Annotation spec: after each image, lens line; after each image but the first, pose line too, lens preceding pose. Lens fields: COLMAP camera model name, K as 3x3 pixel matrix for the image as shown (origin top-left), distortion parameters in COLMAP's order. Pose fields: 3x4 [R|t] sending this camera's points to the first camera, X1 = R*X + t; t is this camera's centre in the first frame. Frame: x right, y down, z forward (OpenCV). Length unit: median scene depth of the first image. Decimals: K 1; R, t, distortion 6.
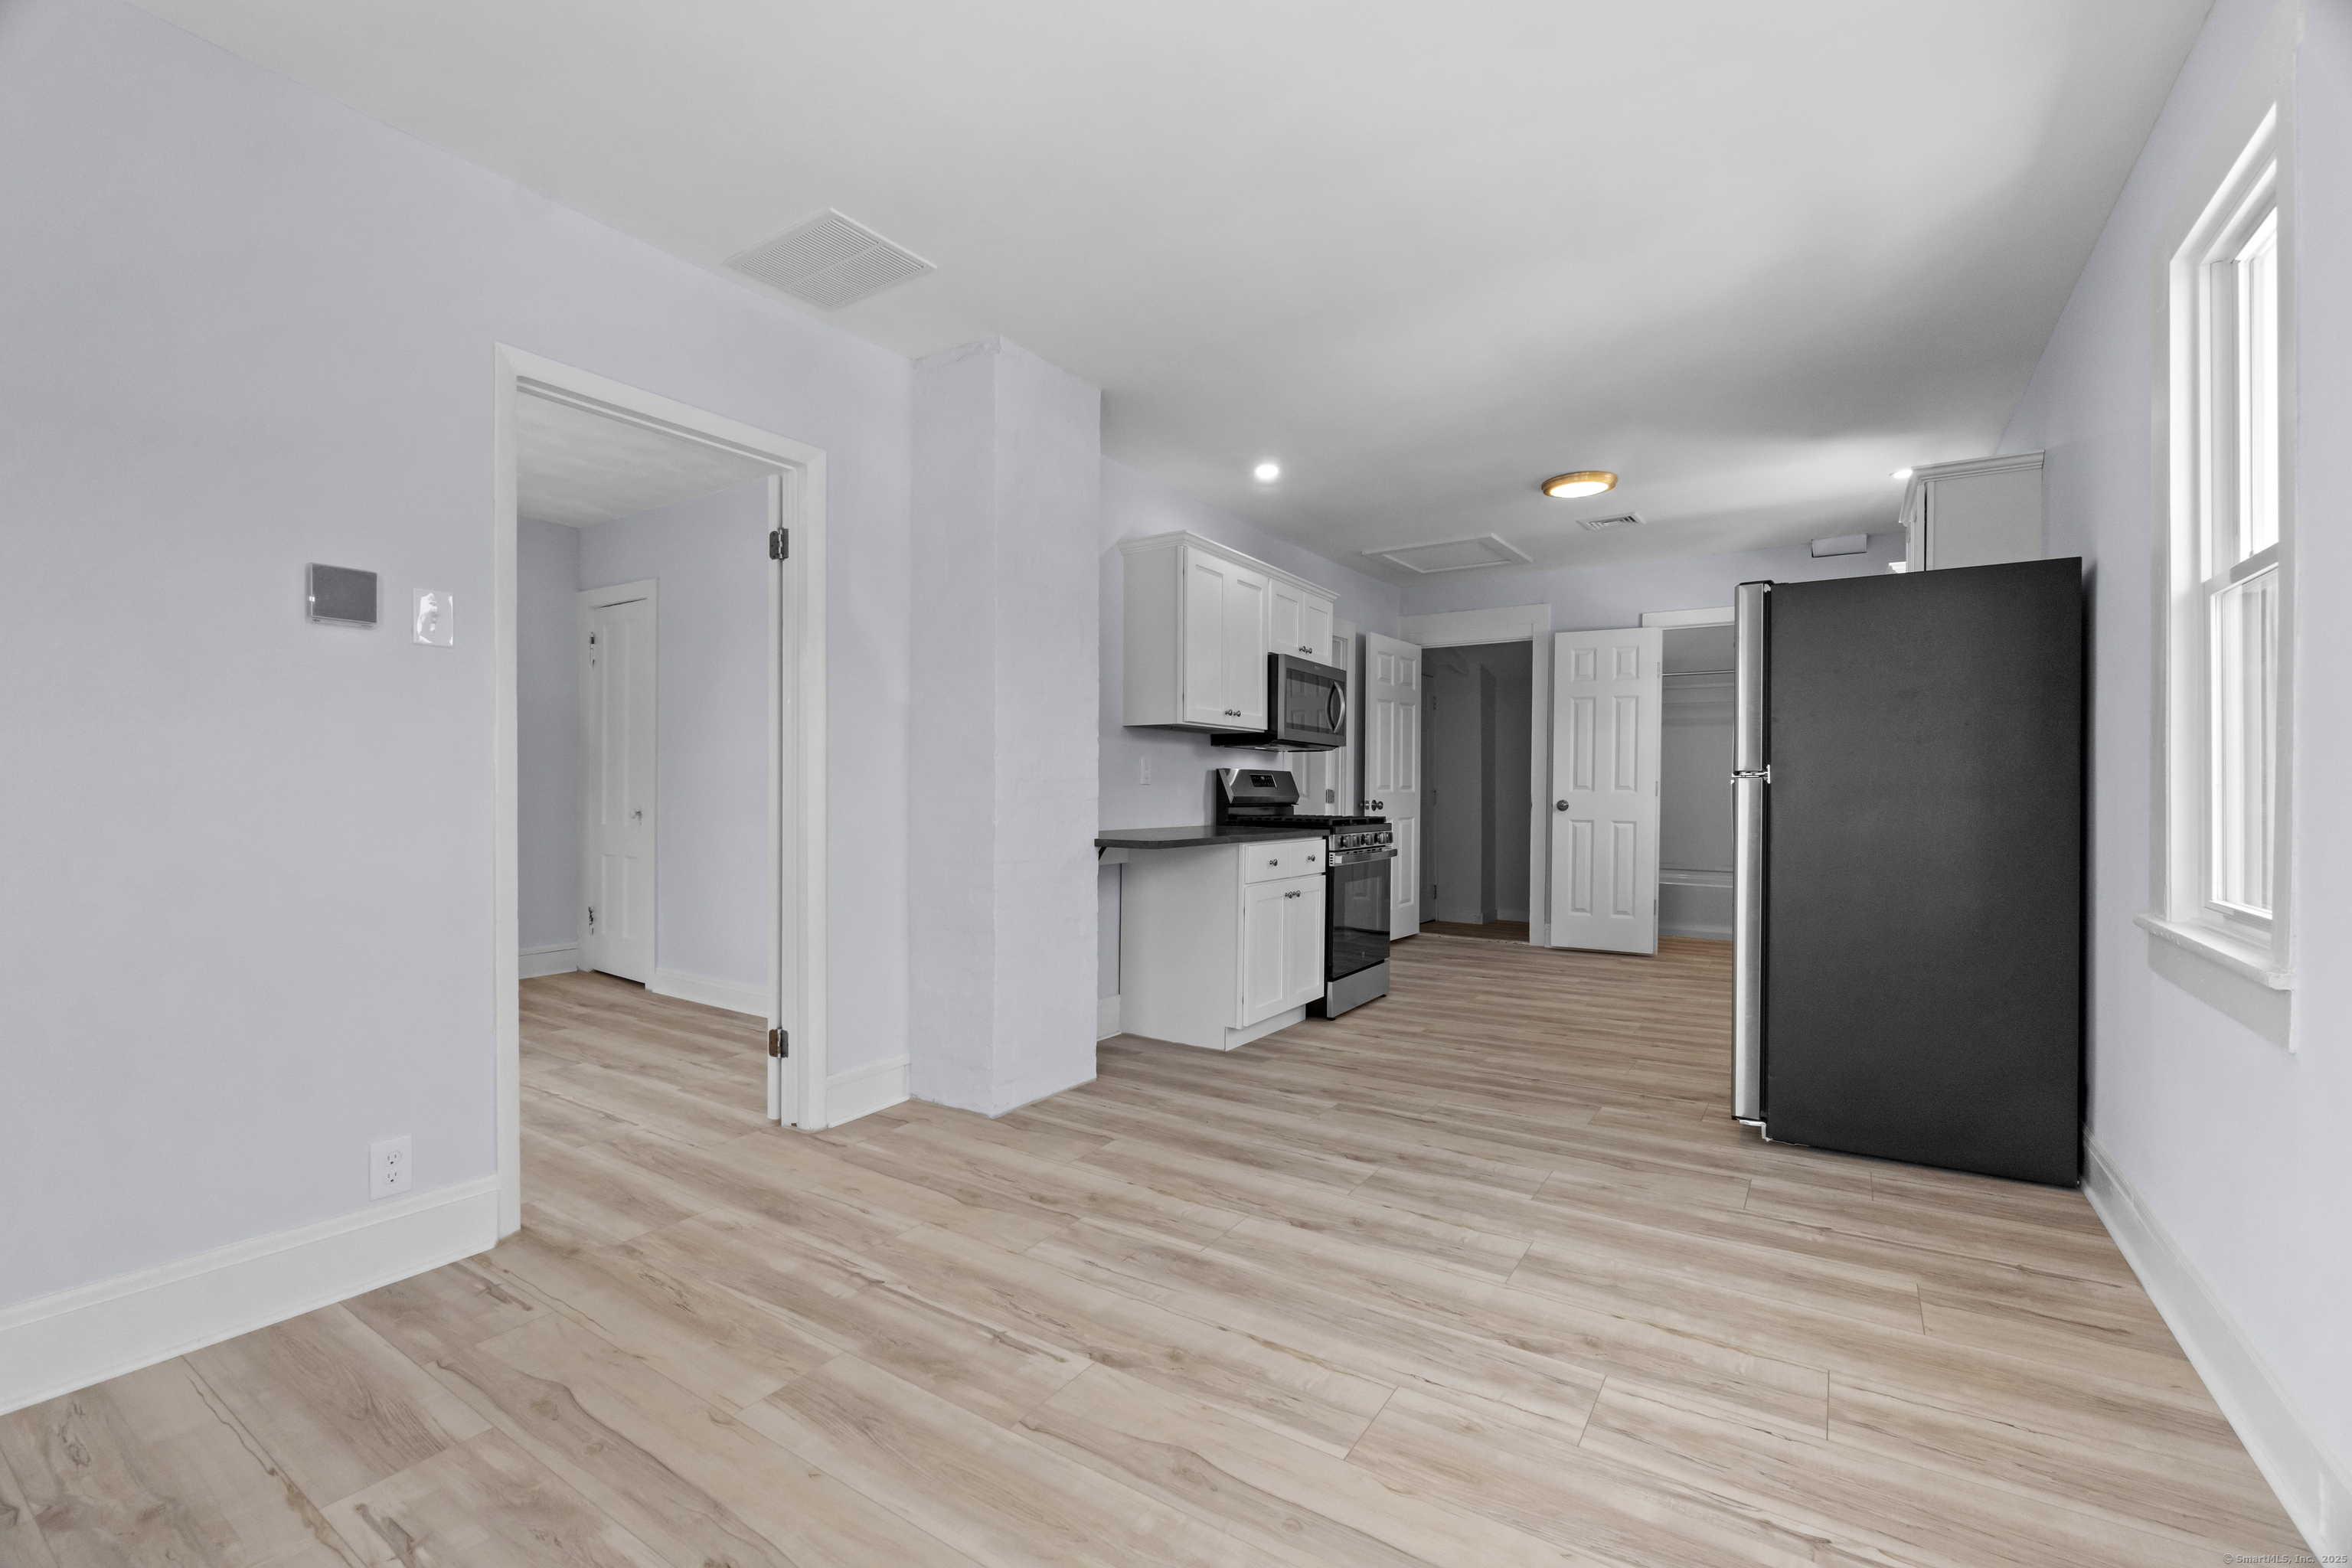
lens RADIAL K [[1014.7, 0, 1165.0], [0, 1014.7, 799.8], [0, 0, 1]] dist [-0.007802, 0.002513]
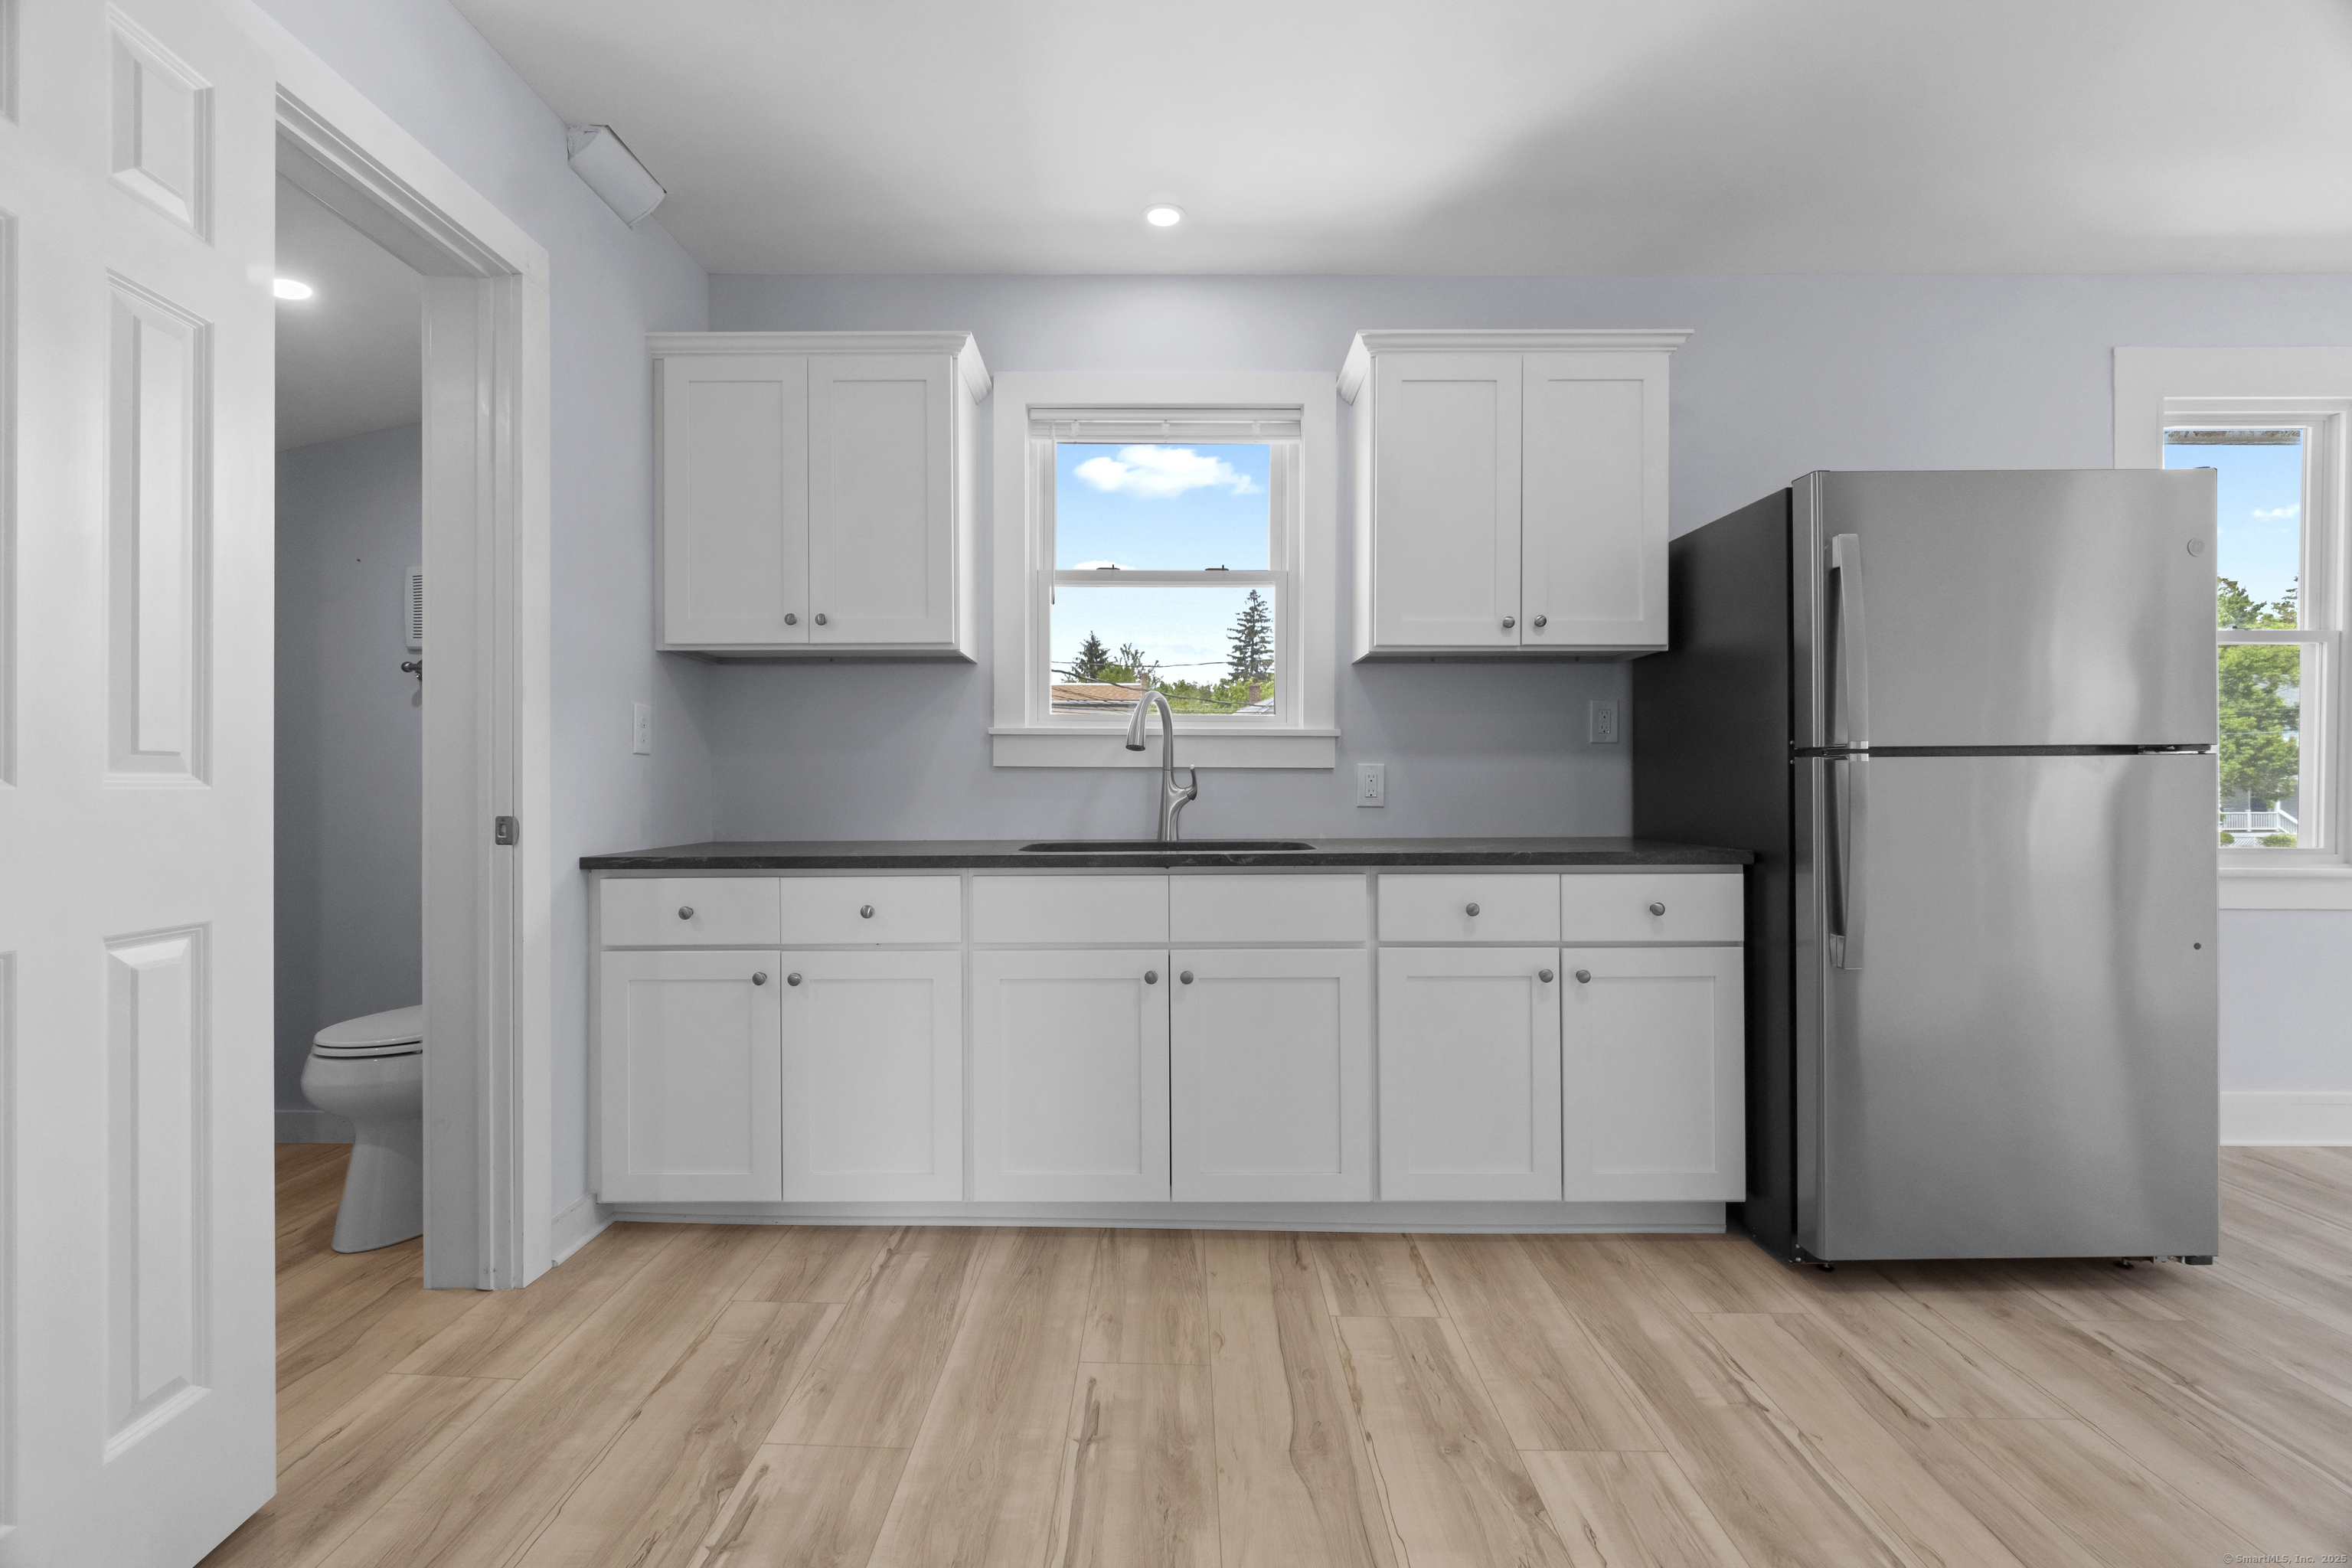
lens RADIAL K [[1014.7, 0, 1154.7], [0, 1014.7, 780.8], [0, 0, 1]] dist [-0.007802, 0.002513]
pose [[-0.540341, -0.004064, 0.841436, 0.349232], [0.009522, 0.999895, 0.010944, -0.016411], [-0.841392, 0.013925, -0.540245, 1.796083]]
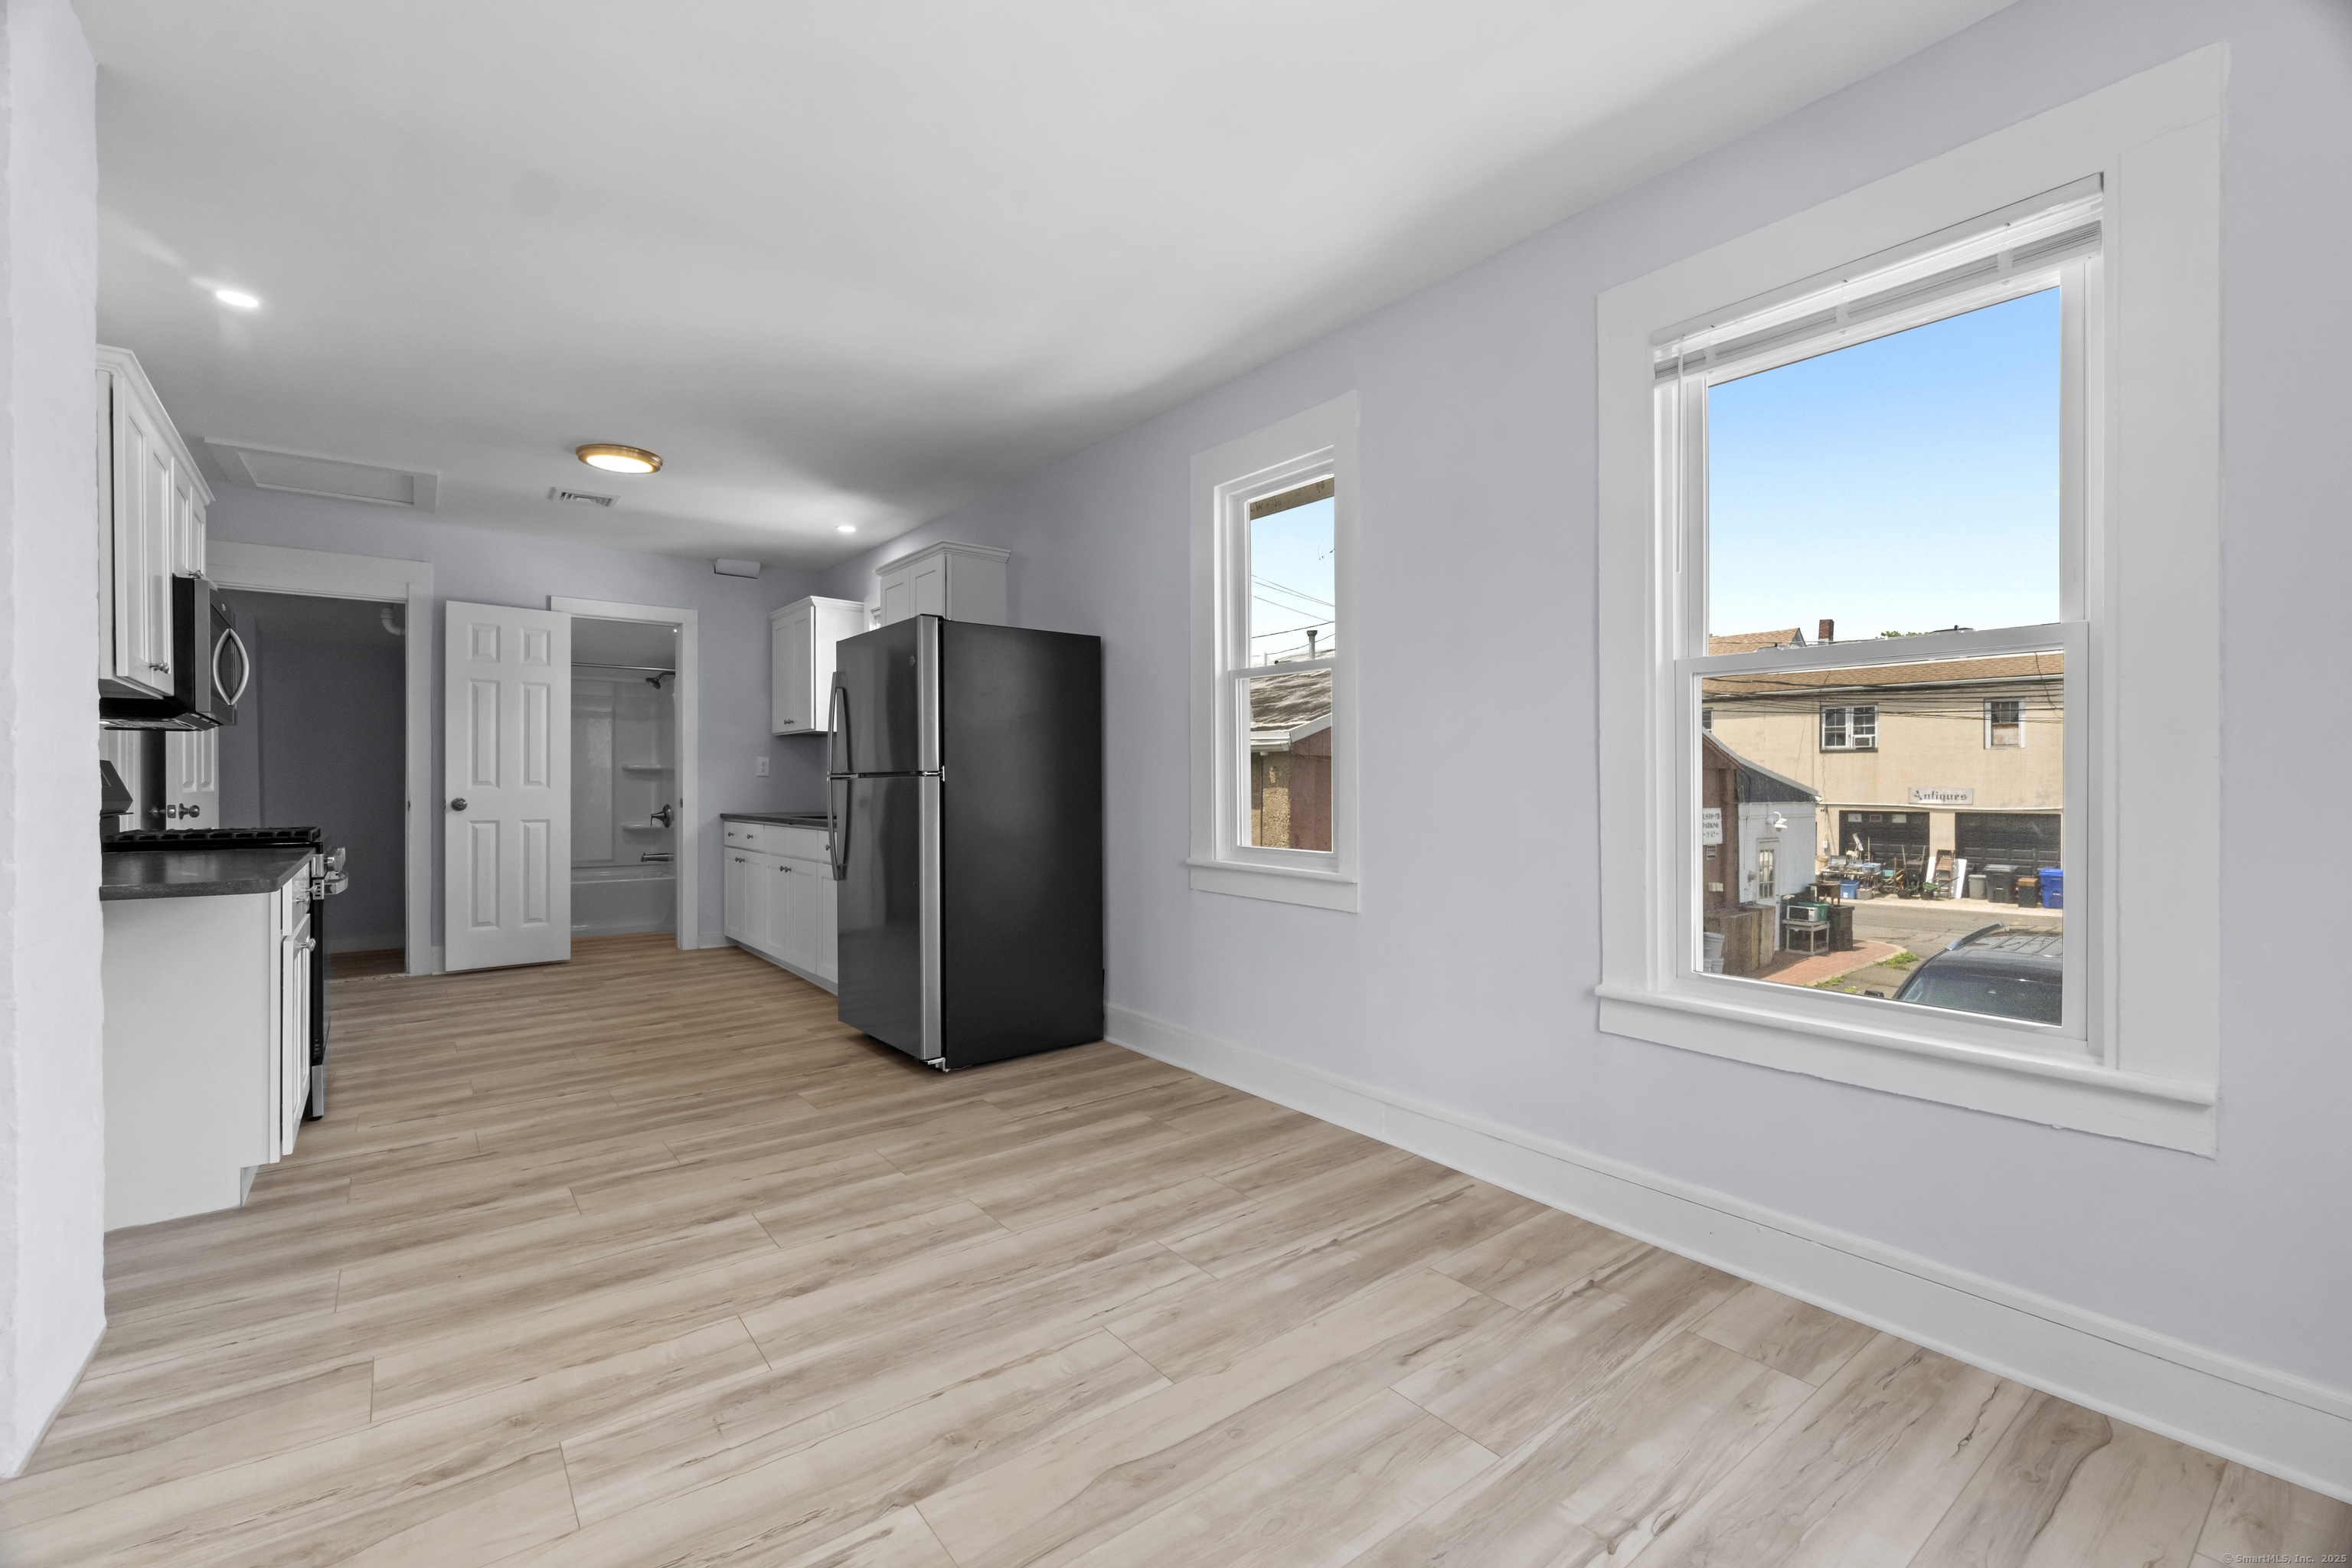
lens RADIAL K [[1014.7, 0, 1176.4], [0, 1014.7, 783.0], [0, 0, 1]] dist [-0.007802, 0.002513]
pose [[0.319303, -0.006074, 0.947633, -0.433292], [0.014284, 0.999897, 0.001597, -0.010422], [-0.947545, 0.013026, 0.319357, 0.304893]]
